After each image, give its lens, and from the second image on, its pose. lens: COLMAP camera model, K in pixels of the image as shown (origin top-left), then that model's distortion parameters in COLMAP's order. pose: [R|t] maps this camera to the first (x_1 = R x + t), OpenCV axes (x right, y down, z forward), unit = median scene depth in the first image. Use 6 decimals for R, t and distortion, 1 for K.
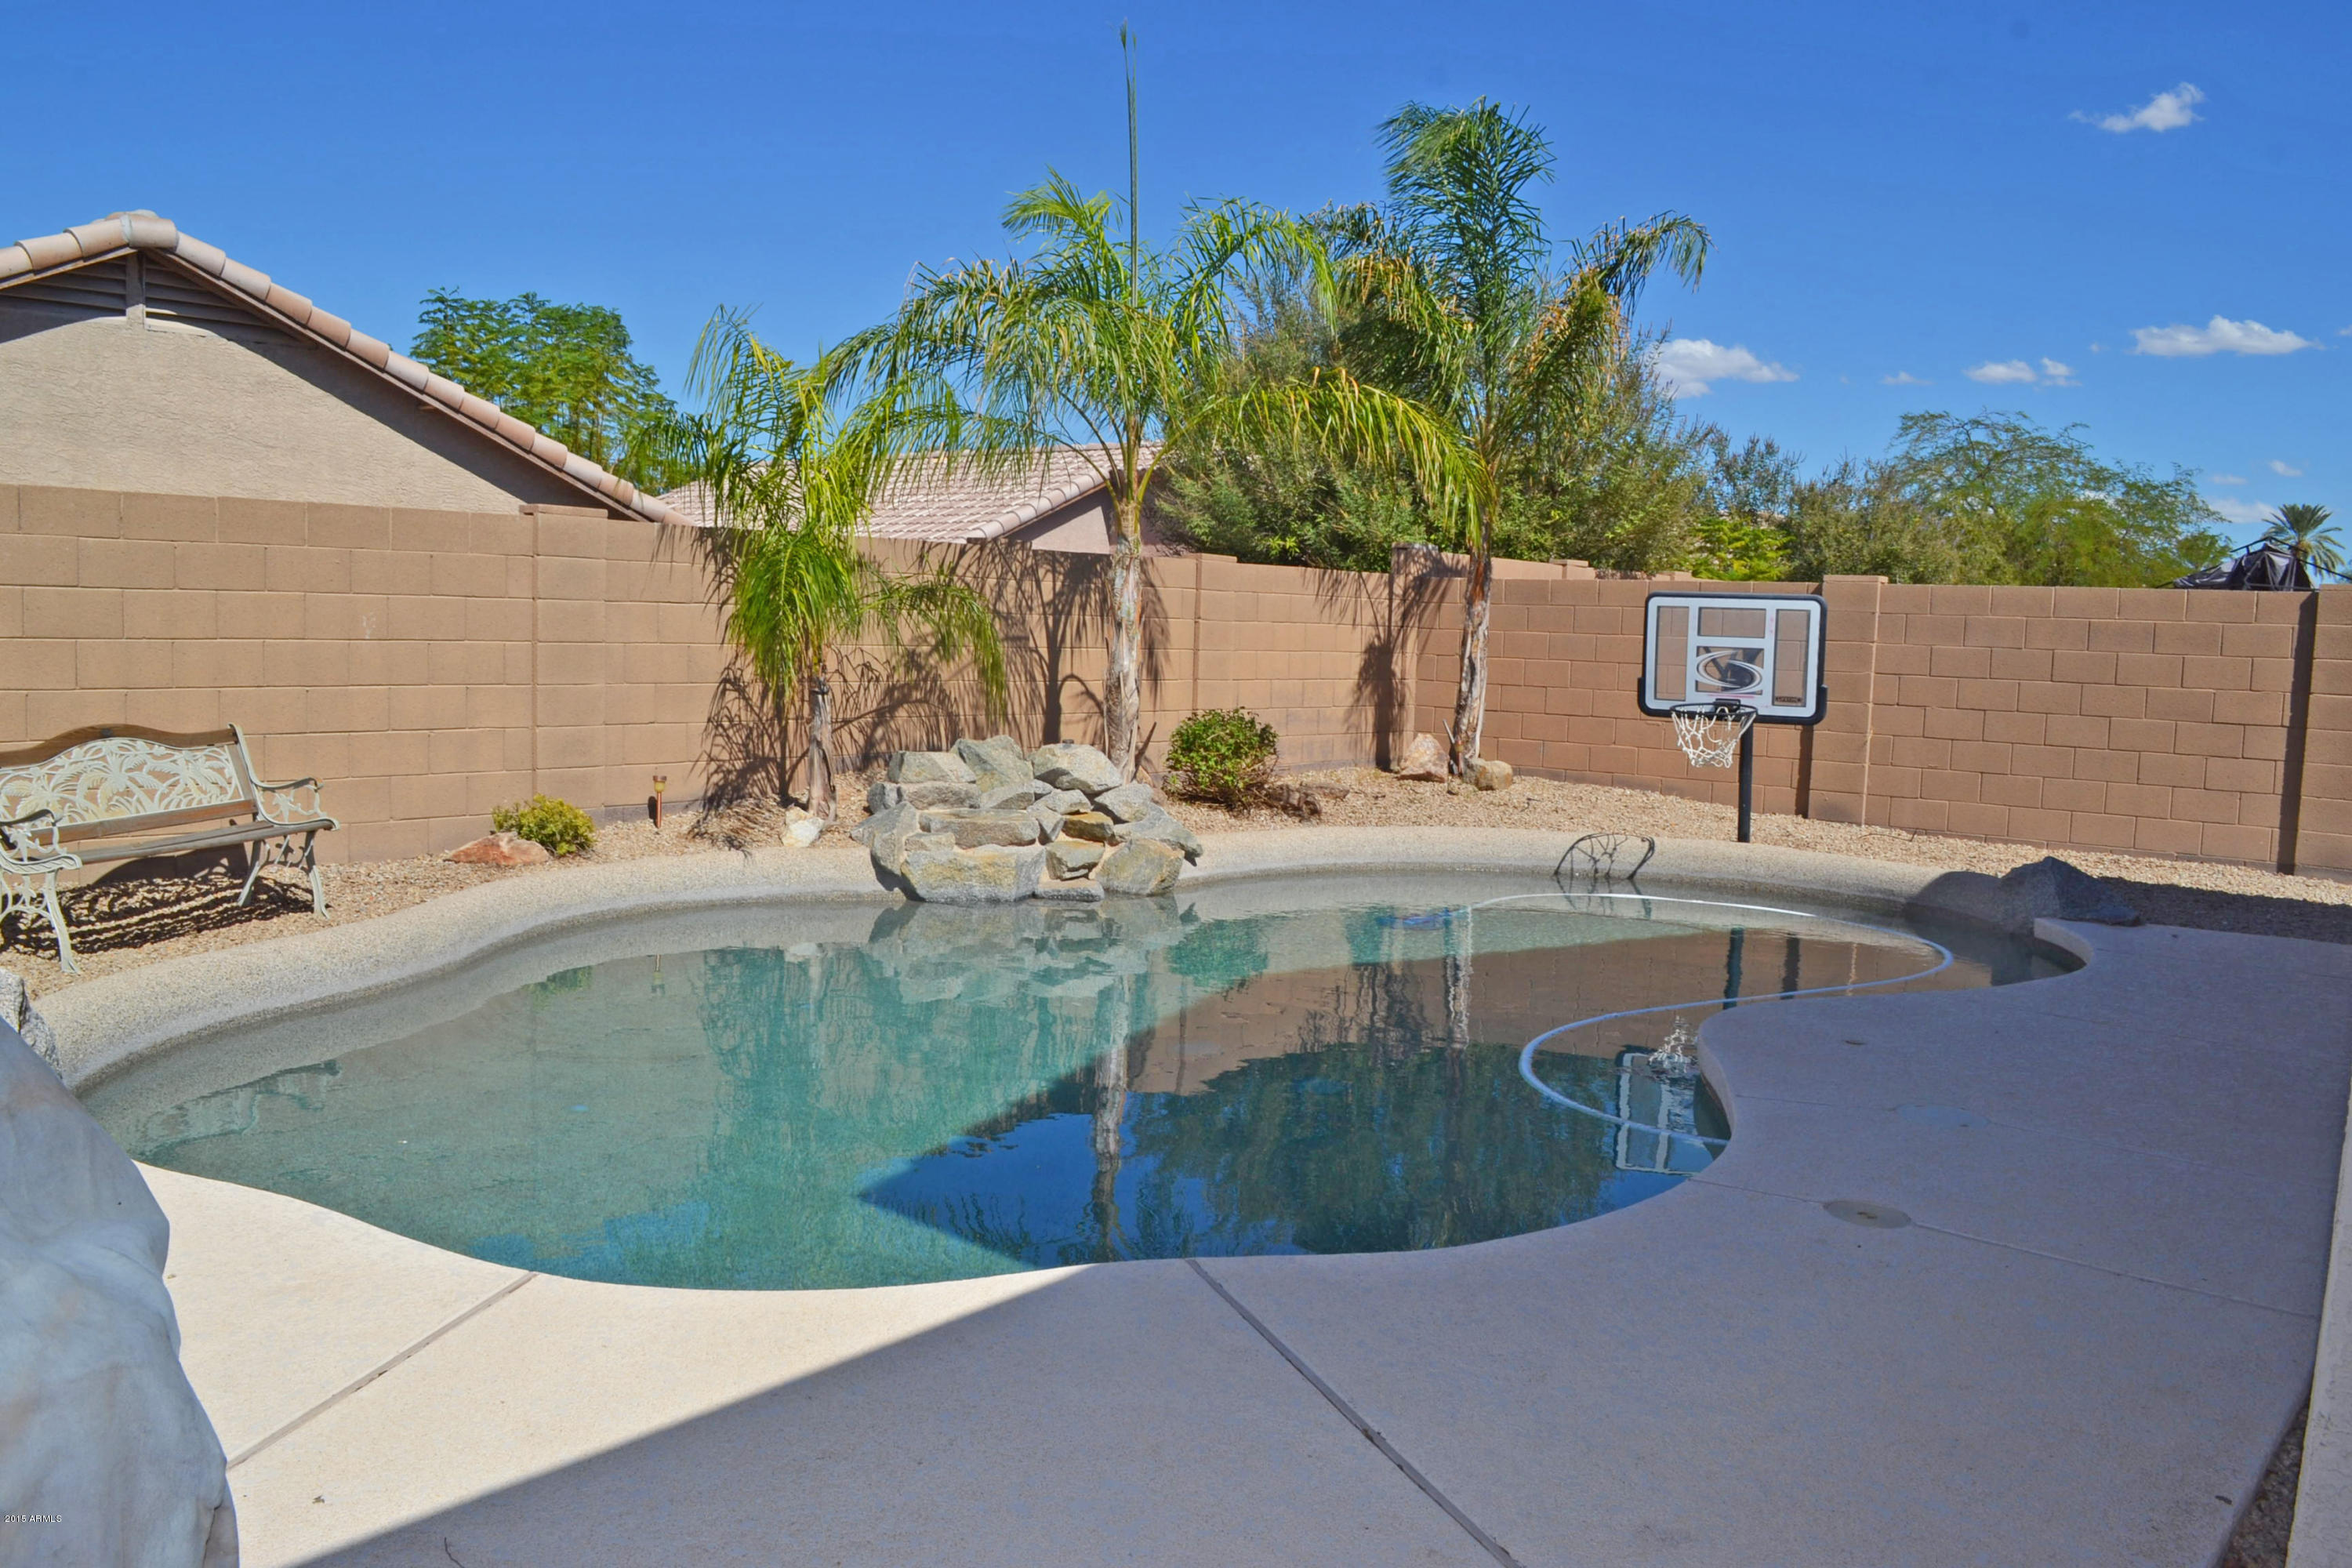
lens RADIAL K [[1889.4, 0, 1176.0], [0, 1889.4, 784.0], [0, 0, 1]] dist [-0.090766, 0.001472]
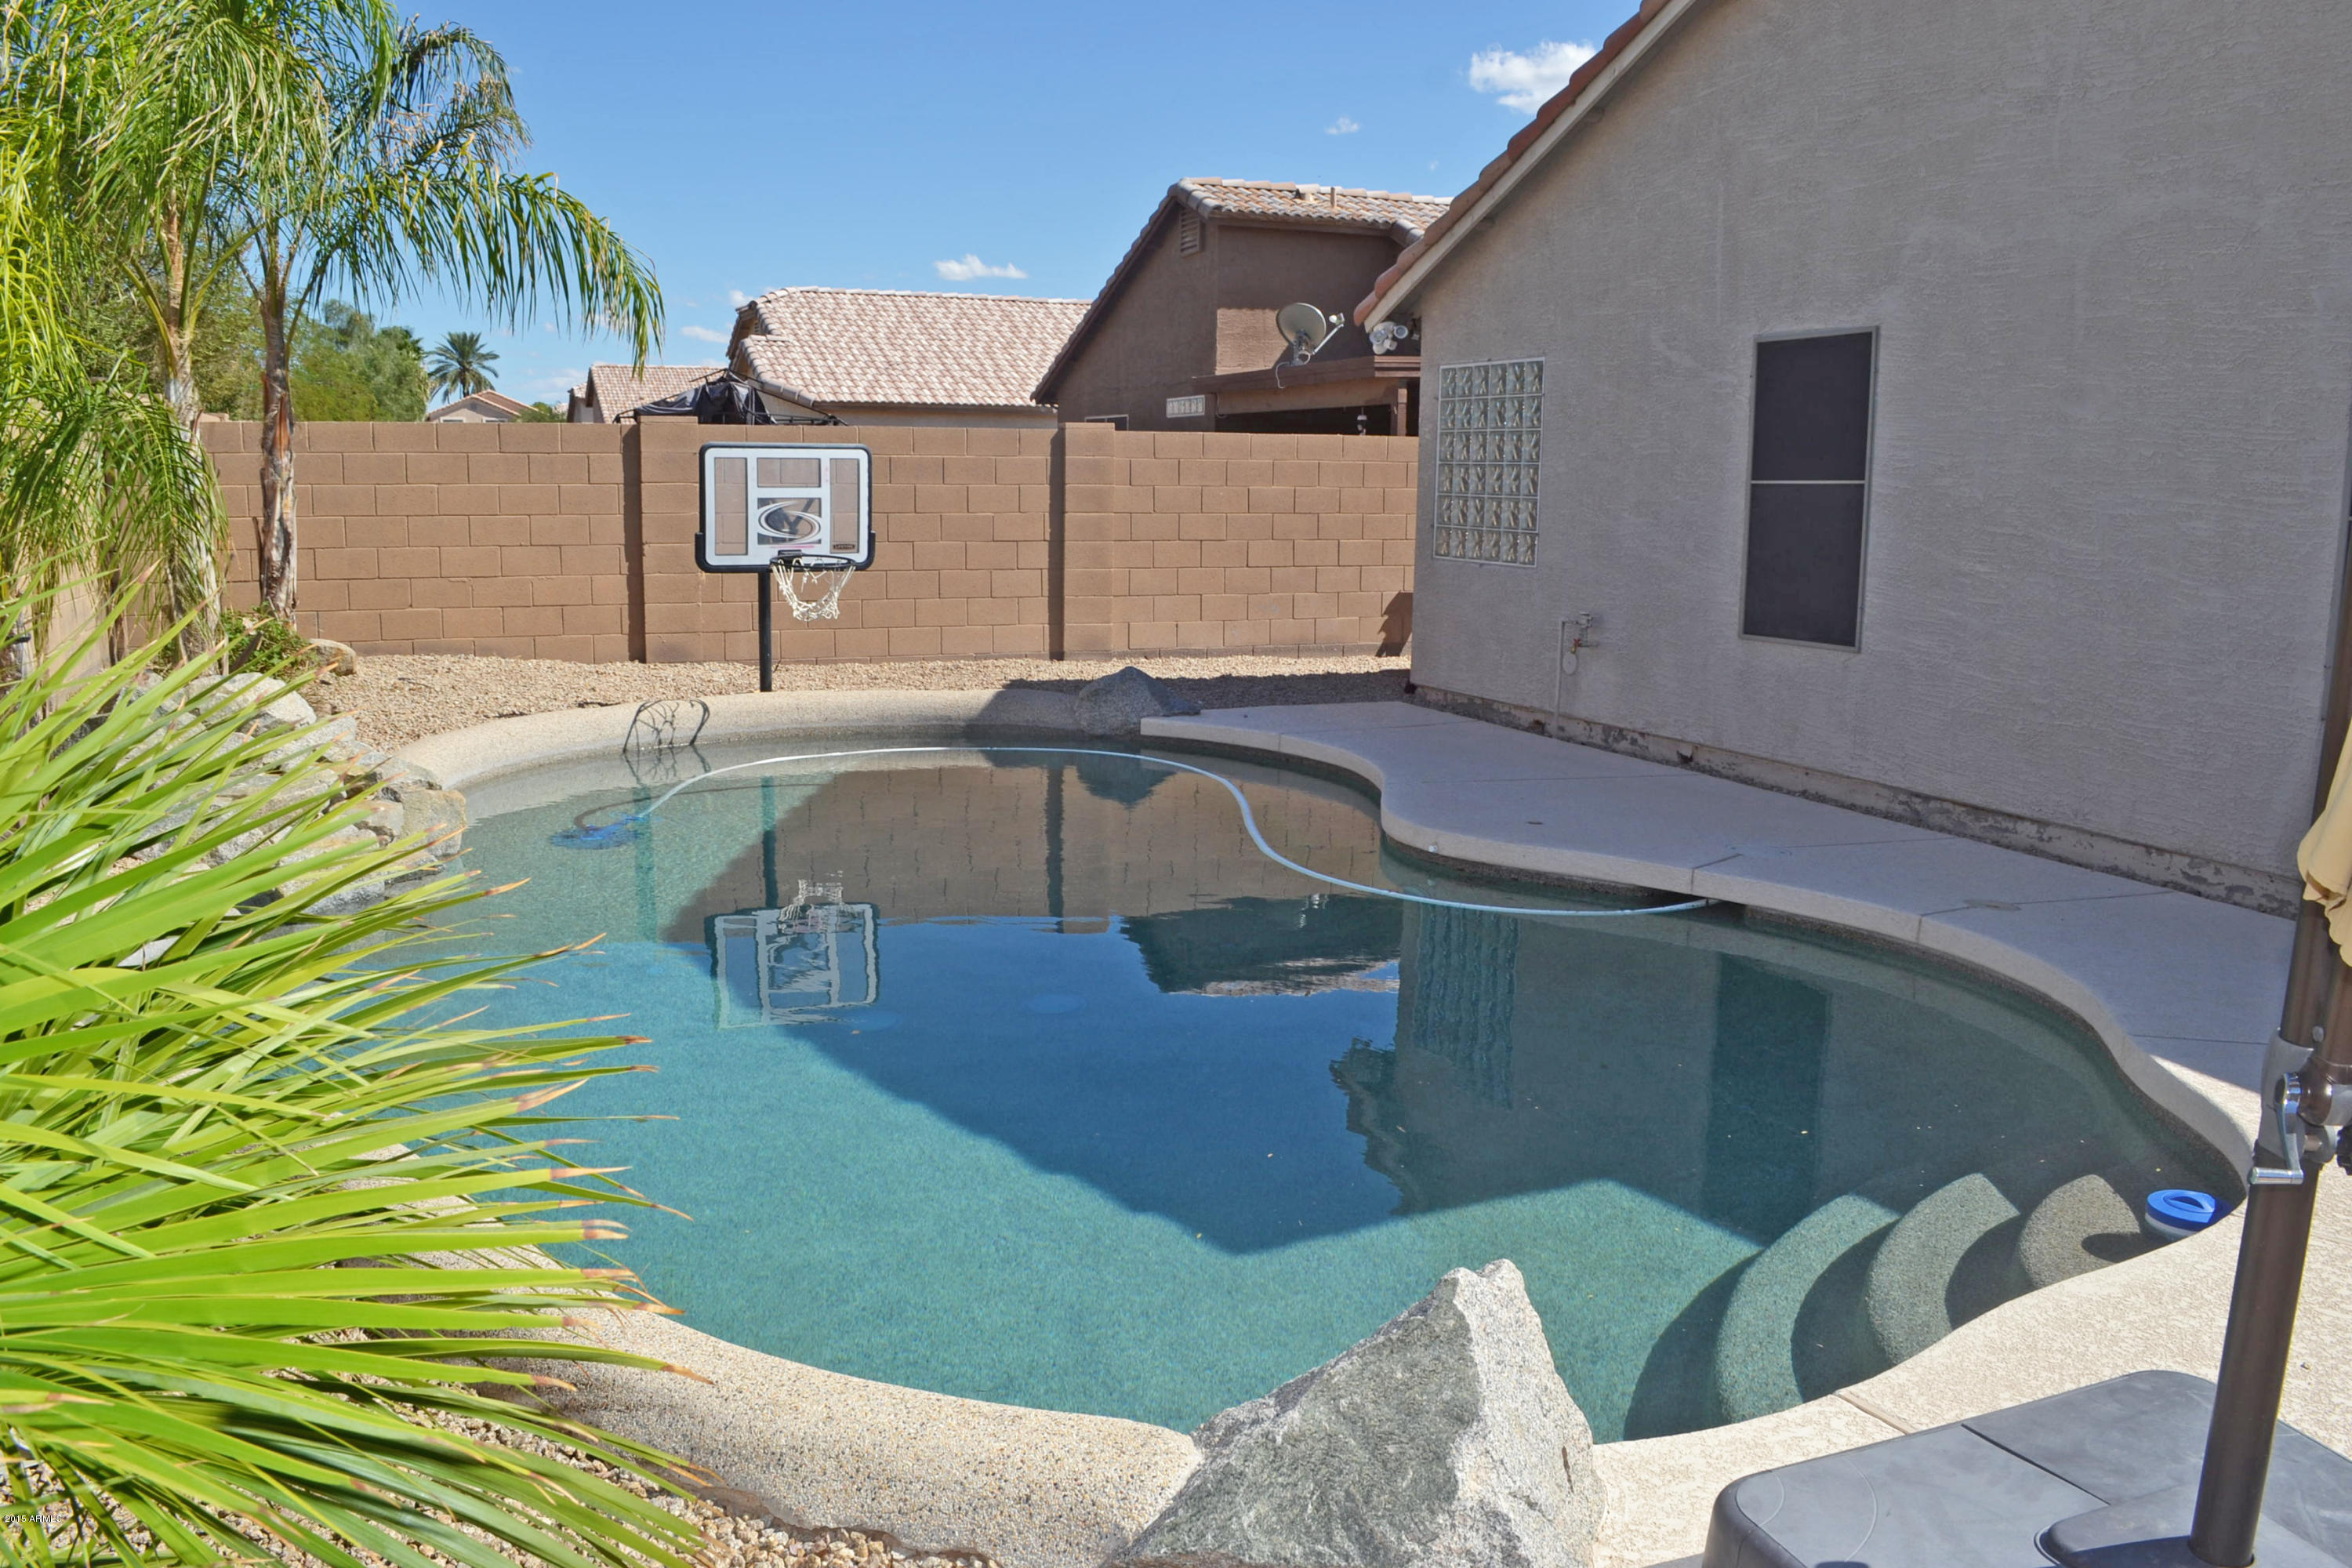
lens RADIAL K [[1889.4, 0, 1176.0], [0, 1889.4, 784.0], [0, 0, 1]] dist [-0.090766, 0.001472]
pose [[0.461226, -0.169699, 0.870903, -0.486214], [0.076520, 0.985491, 0.151502, -0.056442], [-0.883977, -0.003235, 0.467519, 0.337917]]
